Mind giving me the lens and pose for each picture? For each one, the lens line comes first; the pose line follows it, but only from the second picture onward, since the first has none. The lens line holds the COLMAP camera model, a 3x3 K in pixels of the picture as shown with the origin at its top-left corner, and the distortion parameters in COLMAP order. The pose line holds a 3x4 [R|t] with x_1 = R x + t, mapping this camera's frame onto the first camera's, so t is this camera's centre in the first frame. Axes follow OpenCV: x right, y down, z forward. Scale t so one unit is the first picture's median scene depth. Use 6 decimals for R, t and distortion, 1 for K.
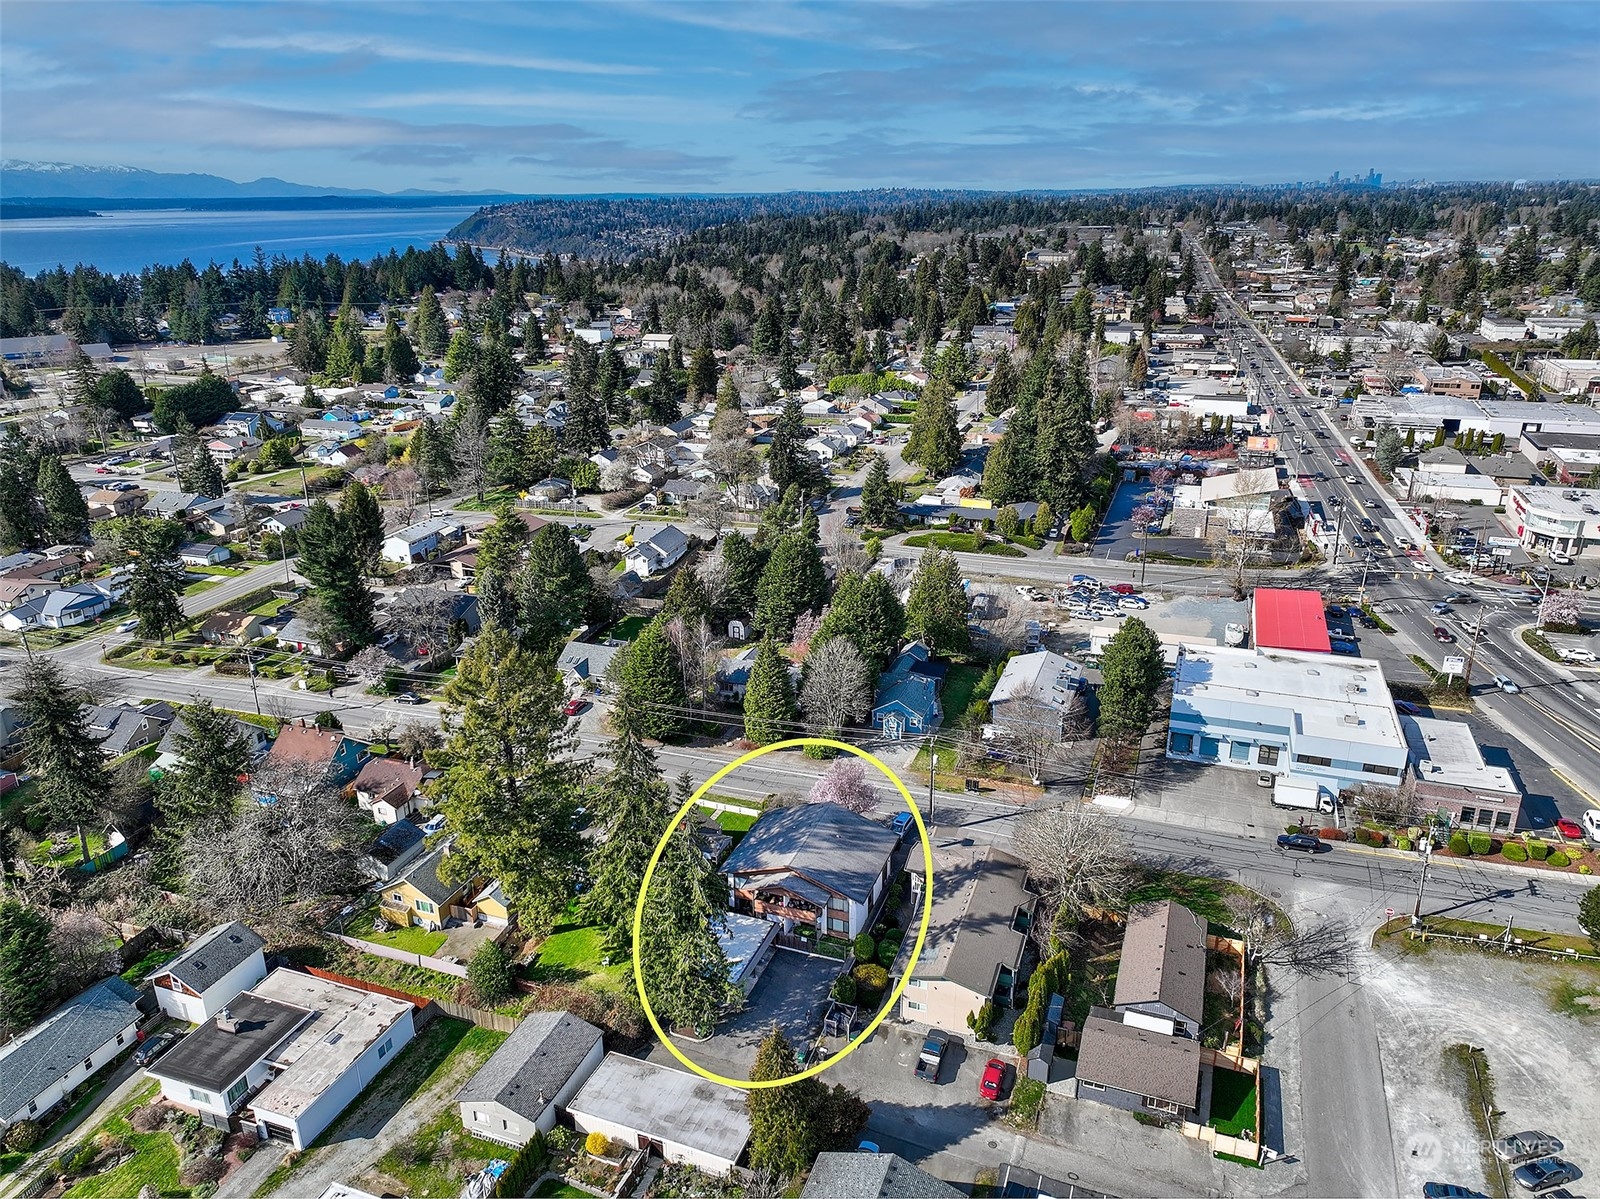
lens RADIAL K [[1144.3, 0, 790.6], [0, 1144.3, 595.1], [0, 0, 1]] dist [-0.001648, 0.018162]
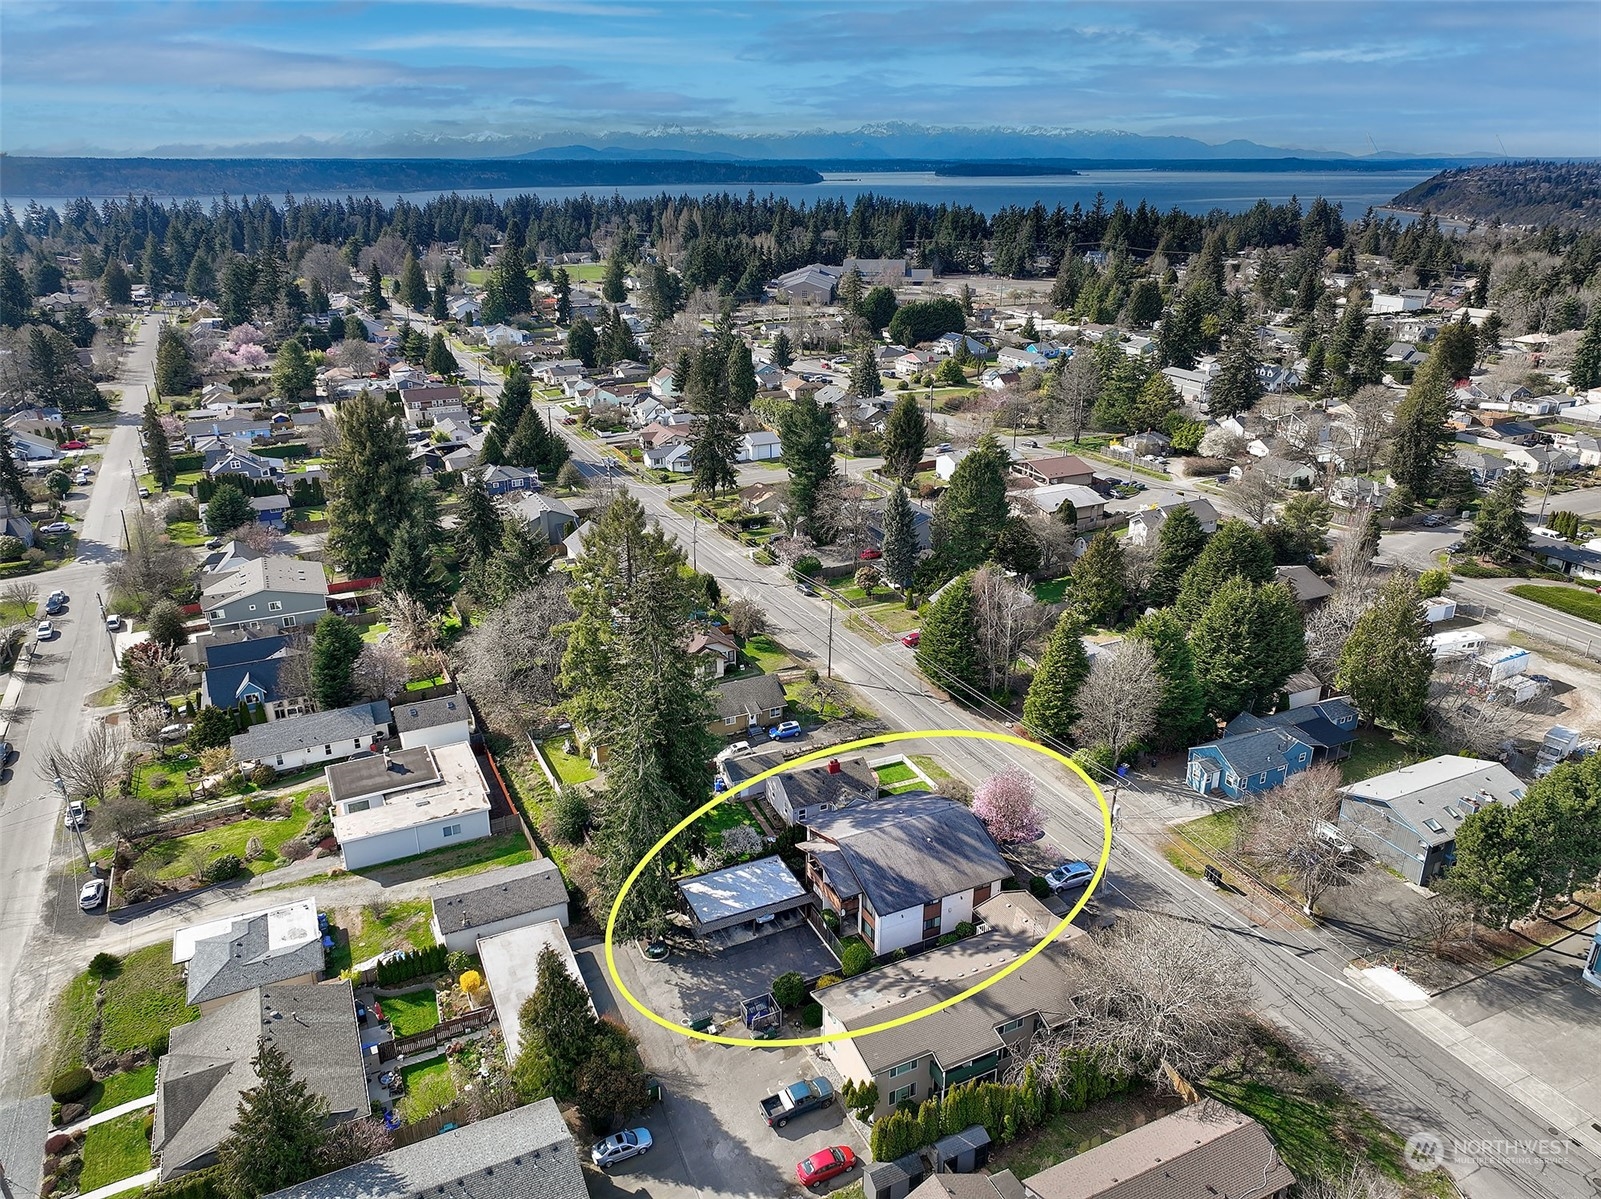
lens RADIAL K [[1145.0, 0, 802.9], [0, 1145.0, 601.9], [0, 0, 1]] dist [-0.001648, 0.018162]
pose [[0.717132, 0.262471, -0.645625, 0.368201], [-0.243131, 0.962393, 0.121190, -0.025710], [0.653154, 0.070062, 0.753977, 0.239283]]
